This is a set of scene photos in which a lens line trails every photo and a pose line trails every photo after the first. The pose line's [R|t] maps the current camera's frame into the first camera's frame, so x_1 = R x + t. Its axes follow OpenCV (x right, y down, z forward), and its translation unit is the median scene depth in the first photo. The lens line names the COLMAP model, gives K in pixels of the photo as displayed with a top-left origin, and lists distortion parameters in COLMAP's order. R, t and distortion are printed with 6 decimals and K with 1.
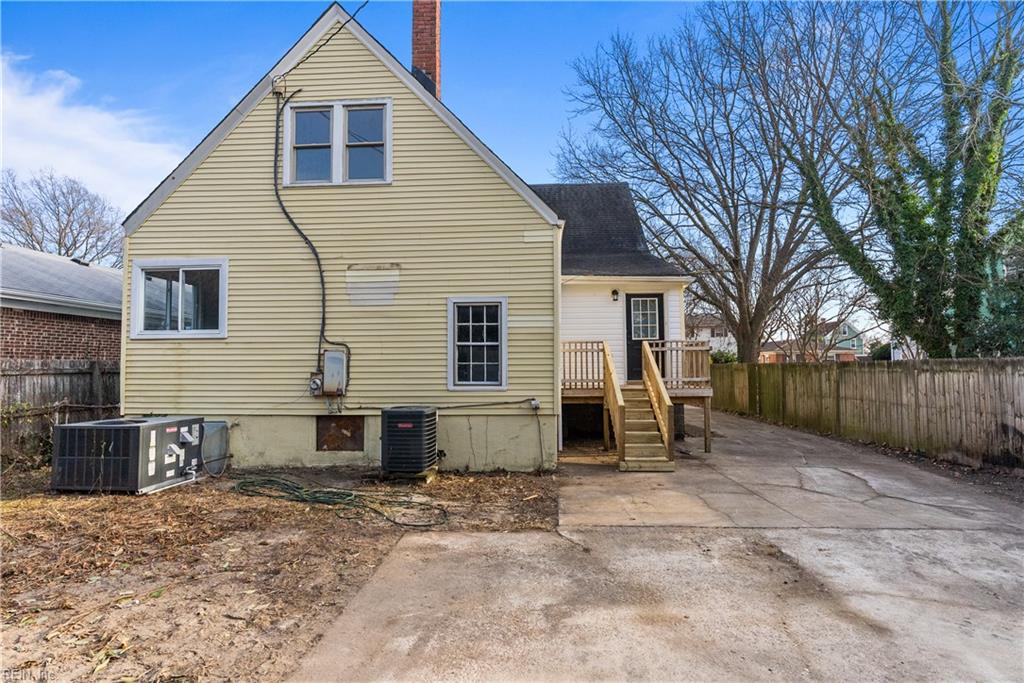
lens RADIAL K [[512.0, 0, 513.1], [0, 512.0, 344.4], [0, 0, 1]] dist [-0.019172, 0.009197]
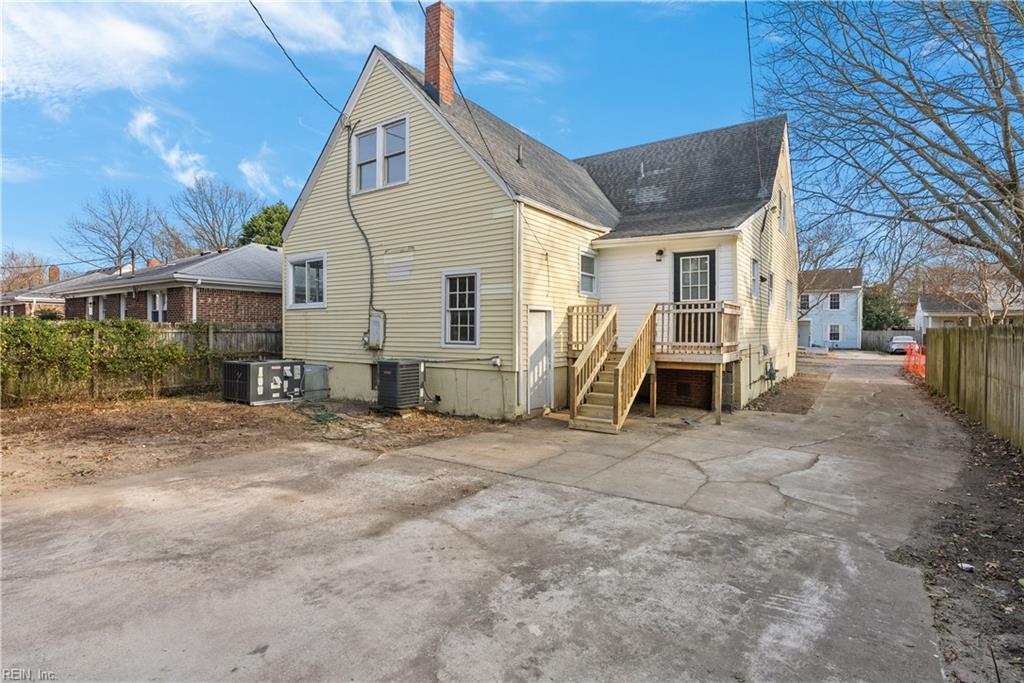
lens RADIAL K [[512.8, 0, 510.9], [0, 512.8, 336.7], [0, 0, 1]] dist [-0.015733, 0.000261]
pose [[0.848281, 0.014113, -0.529358, 0.662670], [0.015261, 0.998578, 0.051078, 0.003290], [0.529327, -0.051407, 0.846859, 0.048808]]
